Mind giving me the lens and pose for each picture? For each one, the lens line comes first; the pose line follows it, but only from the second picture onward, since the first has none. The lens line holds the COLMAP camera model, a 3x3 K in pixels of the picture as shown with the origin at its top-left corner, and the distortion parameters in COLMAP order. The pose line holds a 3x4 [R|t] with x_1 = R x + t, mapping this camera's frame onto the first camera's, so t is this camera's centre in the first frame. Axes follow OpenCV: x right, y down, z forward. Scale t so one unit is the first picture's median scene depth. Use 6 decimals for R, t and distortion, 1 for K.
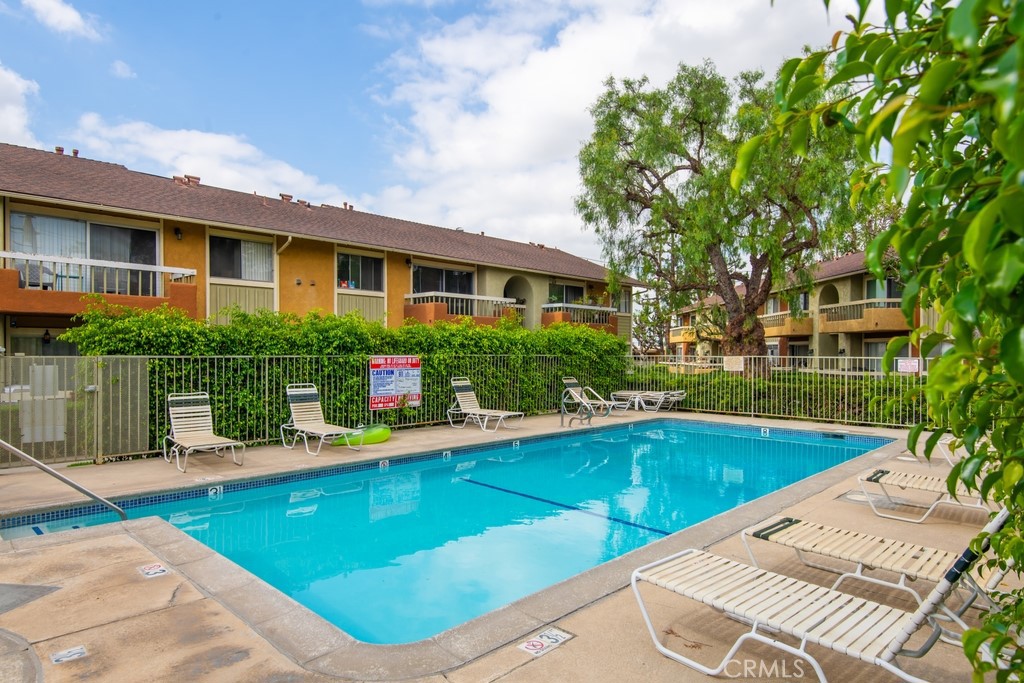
lens RADIAL K [[598.7, 0, 512.6], [0, 598.7, 354.0], [0, 0, 1]] dist [0.033999, -0.019995]
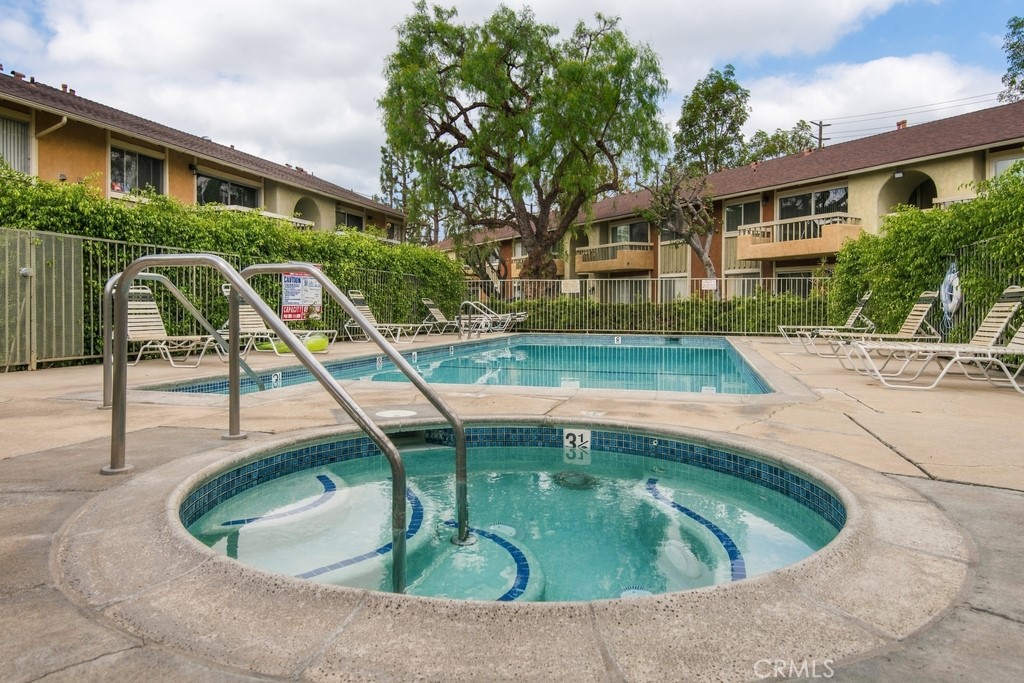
lens RADIAL K [[656.5, 0, 510.8], [0, 656.5, 308.0], [0, 0, 1]] dist [0.021886, -0.000969]
pose [[0.882453, -0.000357, 0.470401, -0.310130], [0.000796, 0.999999, -0.000733, 0.059010], [-0.470400, 0.001021, 0.882453, -0.019306]]
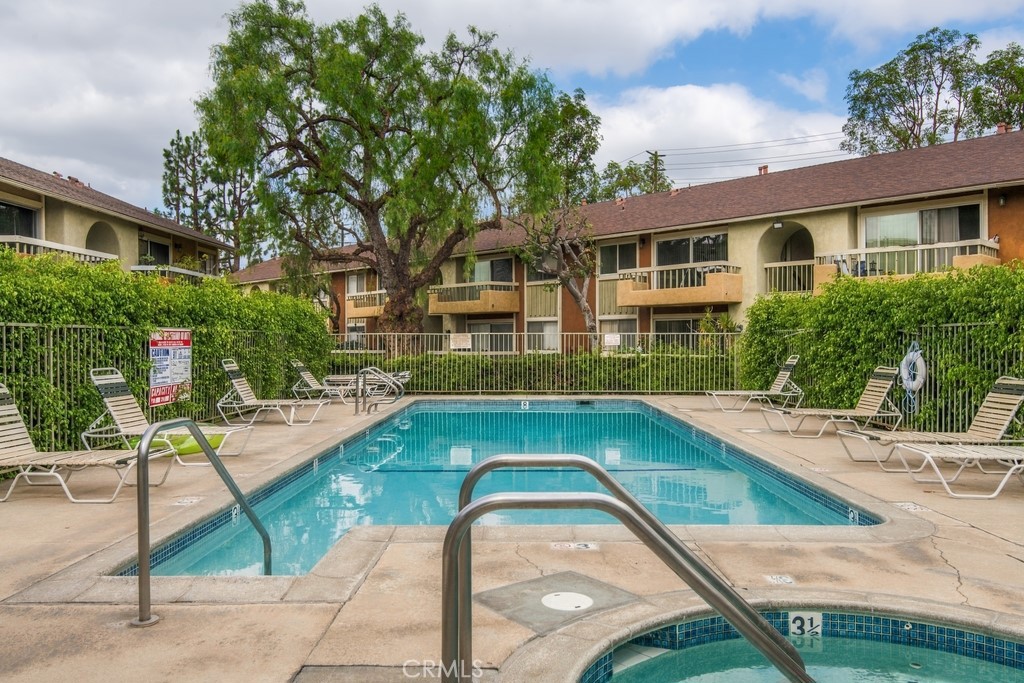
lens RADIAL K [[739.2, 0, 512.0], [0, 739.2, 341.5], [0, 0, 1]] dist [0.049186, -0.053155]
pose [[0.725361, -0.006631, 0.688337, -0.407413], [0.006975, 0.999973, 0.002283, 0.015271], [-0.688334, 0.003146, 0.725387, 0.078234]]
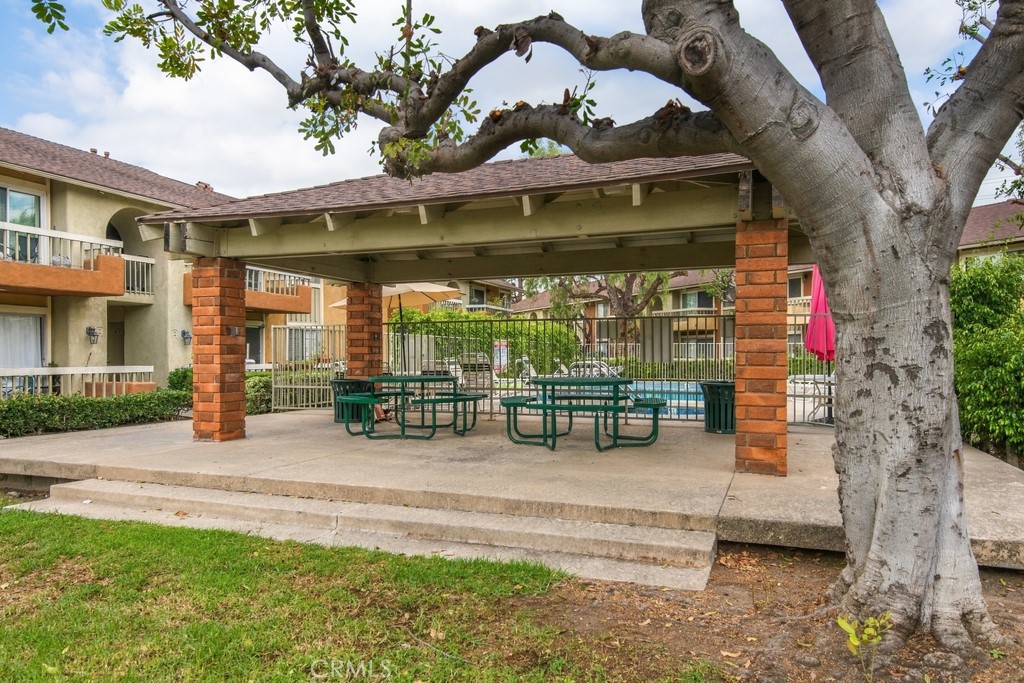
lens RADIAL K [[678.5, 0, 512.7], [0, 678.5, 355.6], [0, 0, 1]] dist [0.031506, 0.000110]
pose [[0.921446, -0.001699, 0.388503, -0.690874], [0.002356, 0.999996, -0.001215, 0.037125], [-0.388499, 0.002035, 0.921447, -0.519609]]
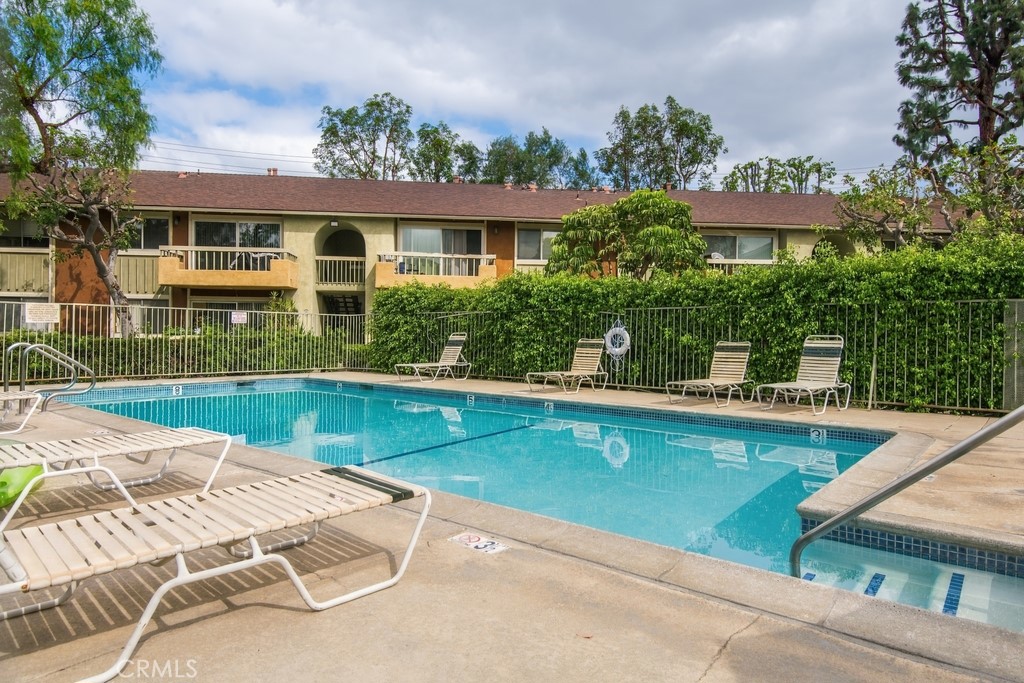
lens RADIAL K [[622.9, 0, 512.0], [0, 622.9, 341.5], [0, 0, 1]] dist [0.005451, 0.000442]
pose [[-0.085974, -0.013616, 0.996204, -0.449872], [-0.009936, 0.999869, 0.012808, 0.037174], [-0.996248, -0.008797, -0.086098, 0.512408]]
